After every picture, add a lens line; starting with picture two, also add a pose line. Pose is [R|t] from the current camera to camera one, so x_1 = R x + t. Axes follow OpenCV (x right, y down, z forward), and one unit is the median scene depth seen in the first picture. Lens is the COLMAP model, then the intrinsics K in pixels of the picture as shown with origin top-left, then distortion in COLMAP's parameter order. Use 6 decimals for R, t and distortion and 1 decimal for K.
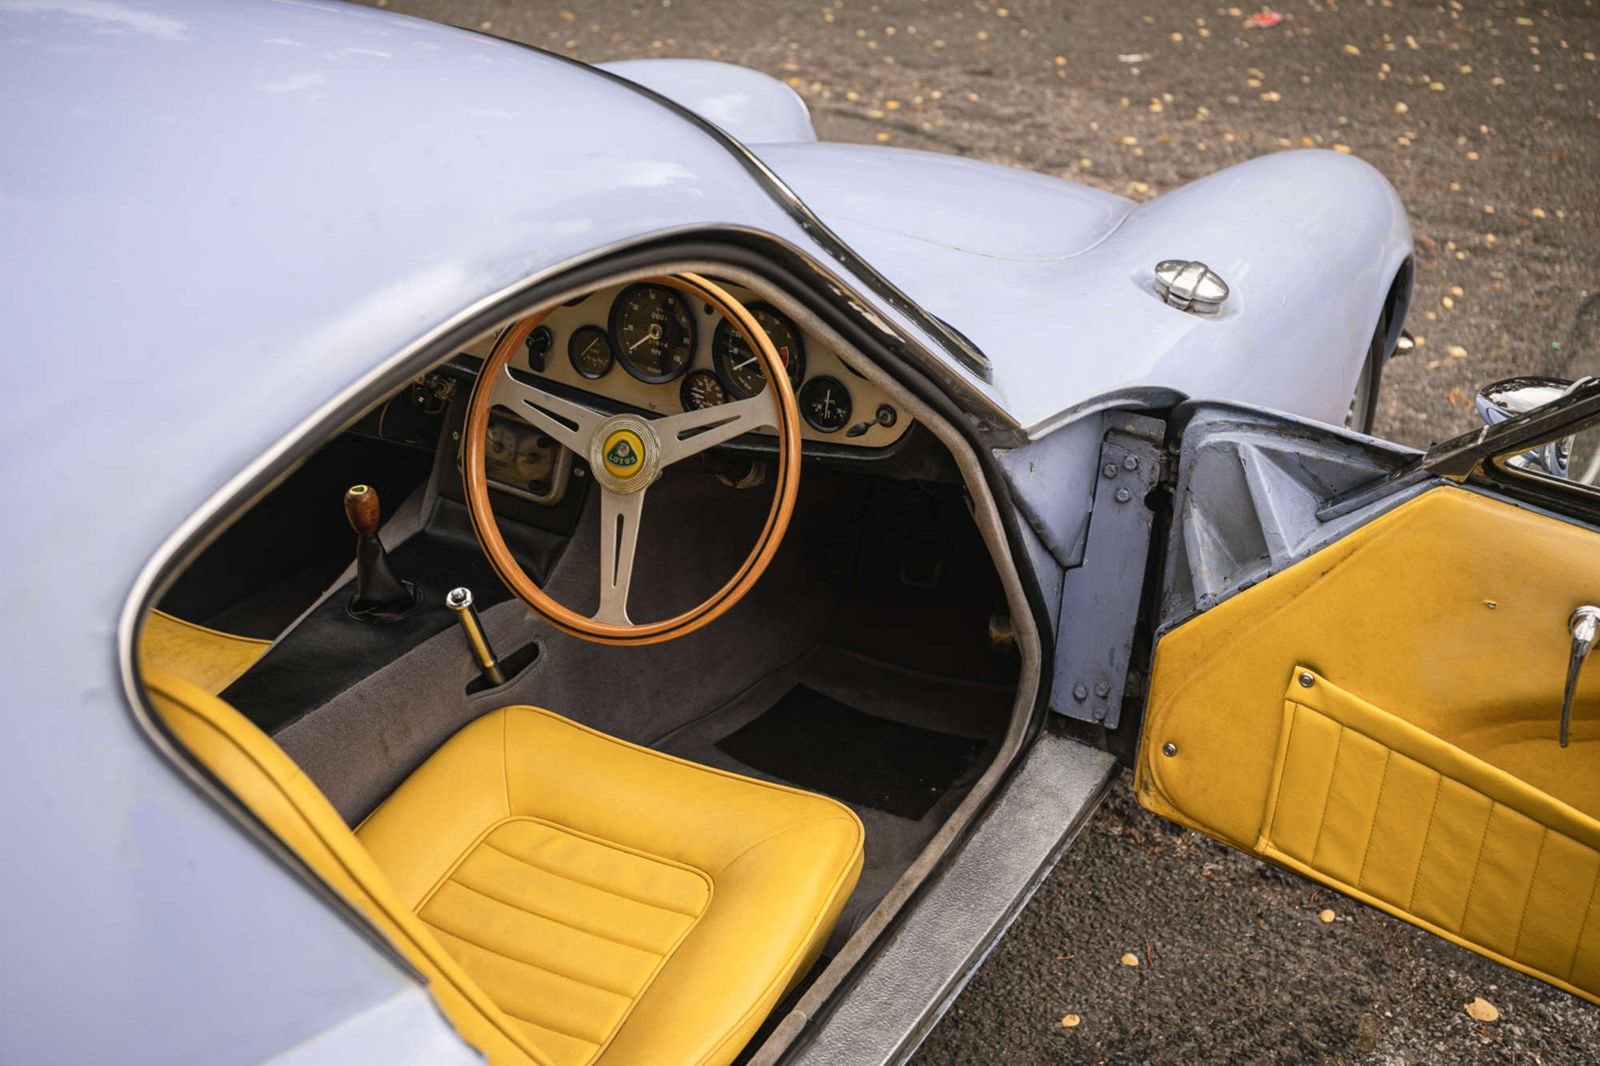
lens RADIAL K [[1949.5, 0, 799.5], [0, 1949.5, 543.9], [0, 0, 1]] dist [0.017439, 0.000000]
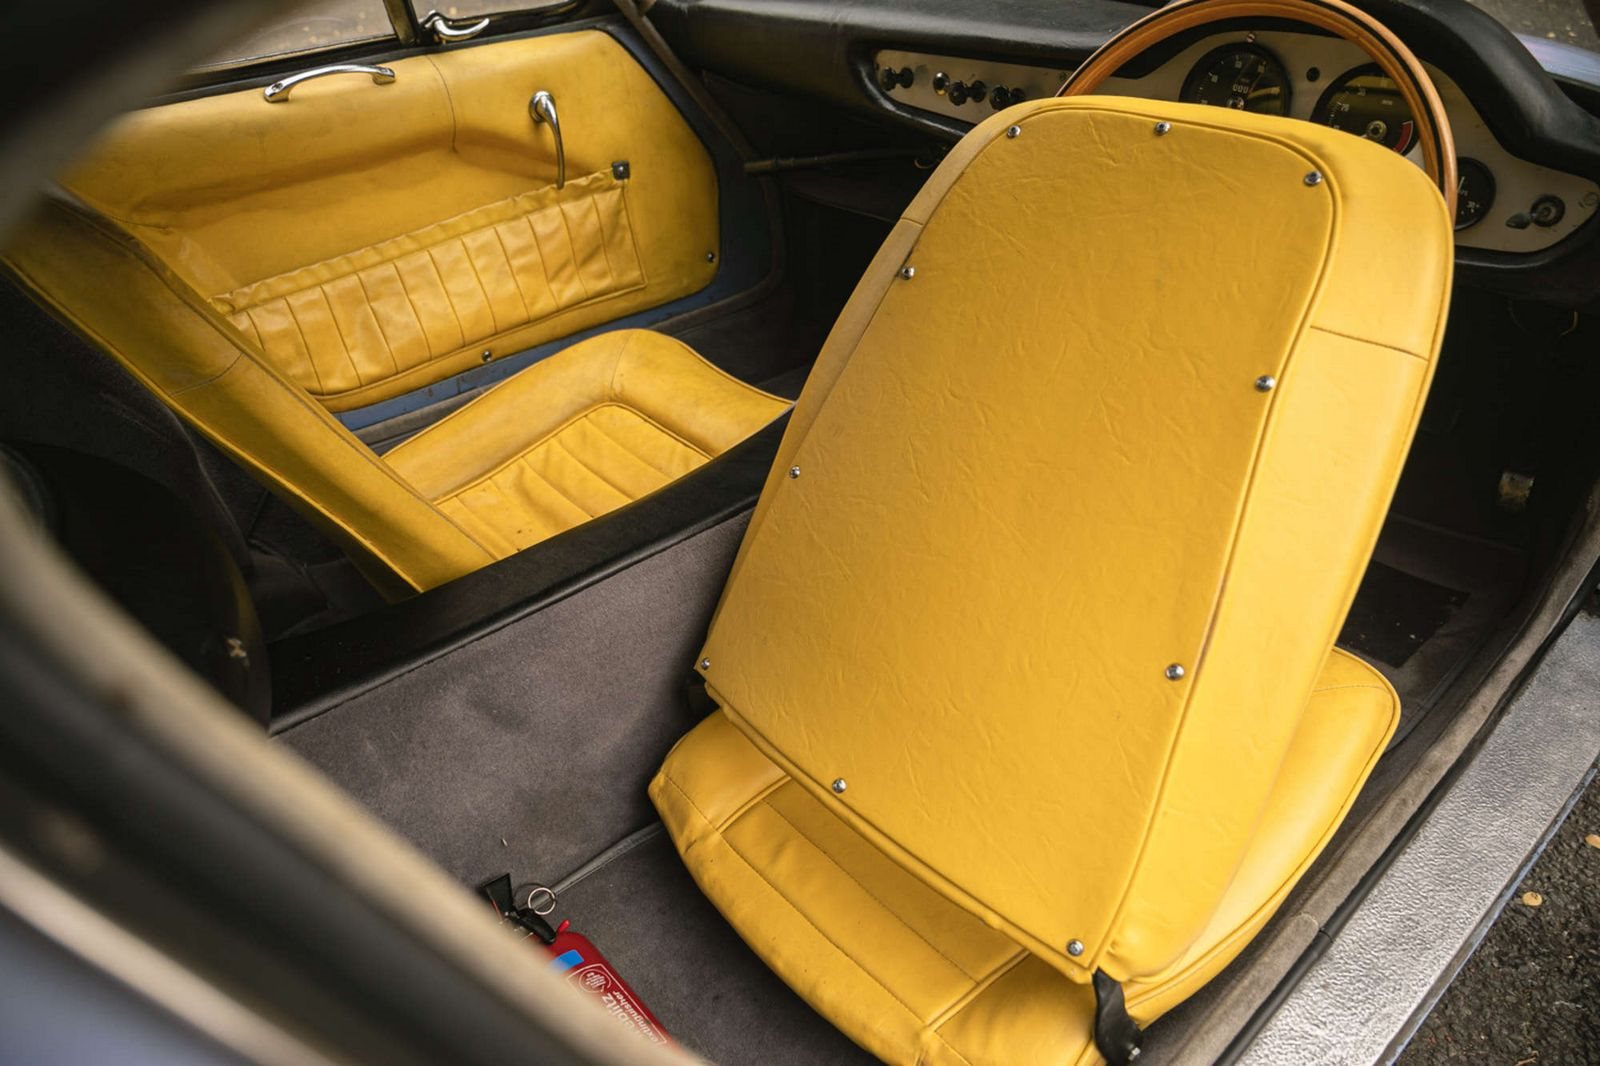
lens RADIAL K [[1082.6, 0, 795.5], [0, 1082.6, 545.2], [0, 0, 1]] dist [-0.104533, 0.069267]
pose [[0.943595, 0.157602, -0.291186, -0.088858], [-0.109121, 0.978340, 0.175908, 0.022691], [0.312603, -0.134212, 0.940355, 0.449625]]
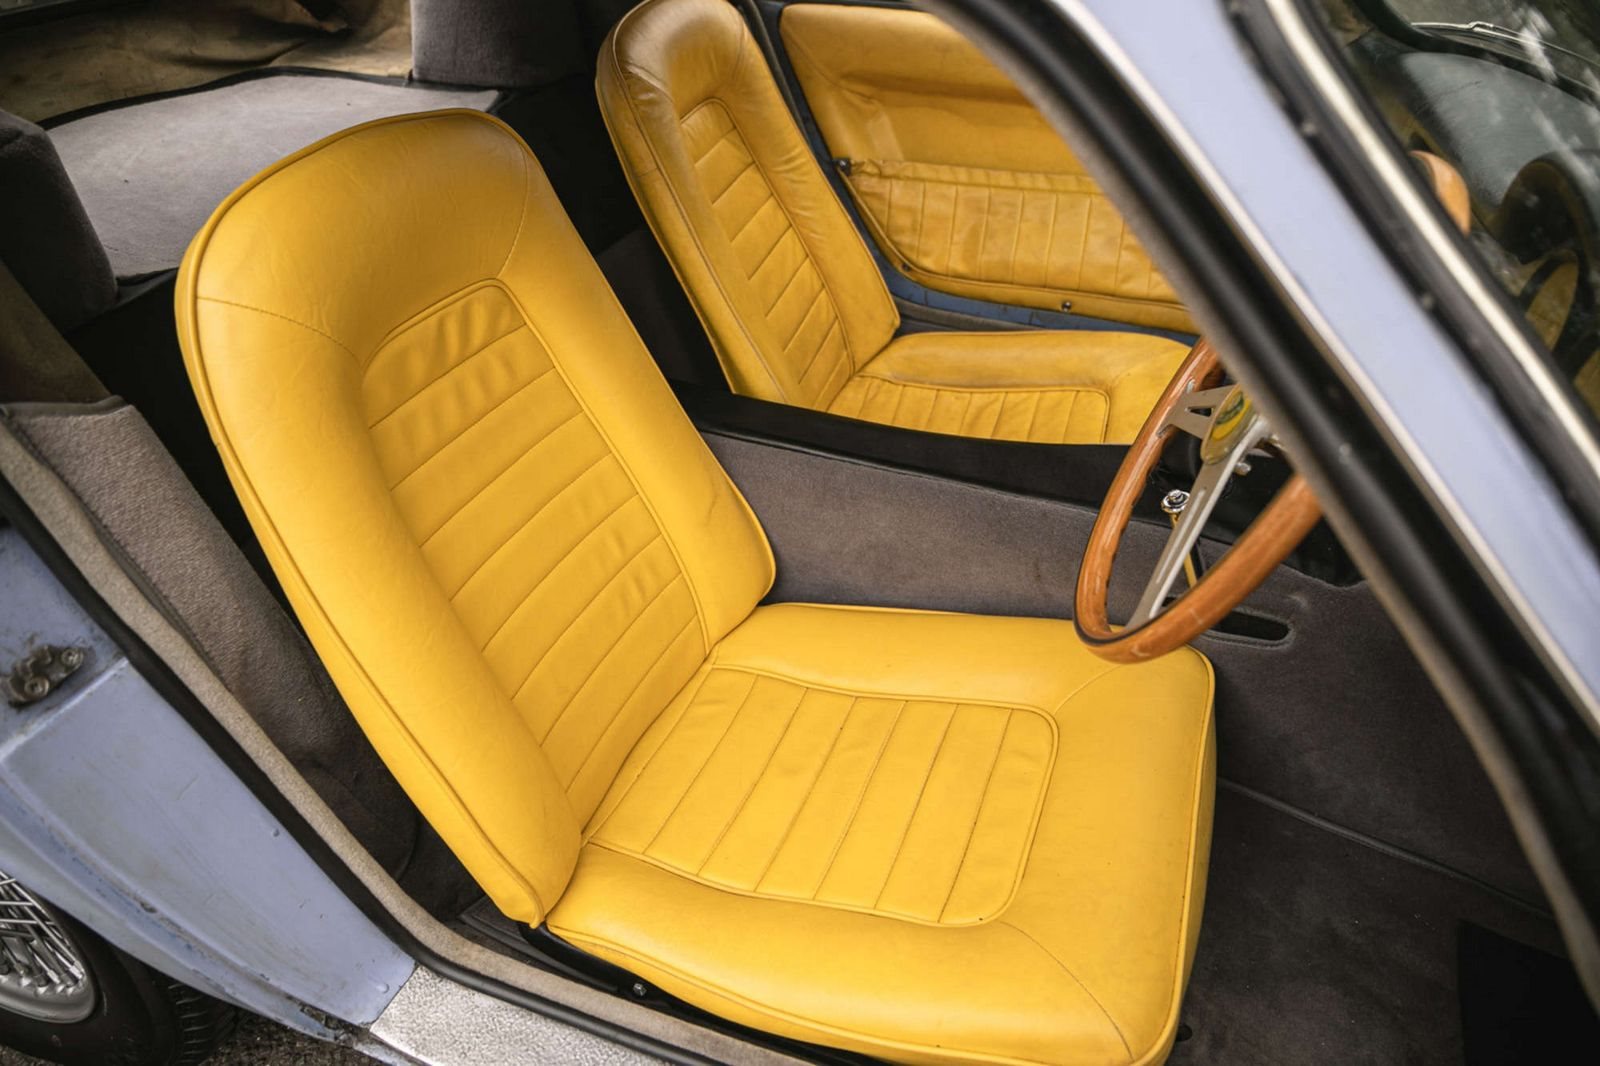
lens RADIAL K [[1082.6, 0, 788.6], [0, 1082.6, 541.4], [0, 0, 1]] dist [-0.104533, 0.069267]
pose [[0.163953, 0.581497, -0.796857, 0.179023], [-0.437260, 0.766935, 0.469696, -0.101949], [0.884264, 0.271426, 0.380007, 0.657080]]
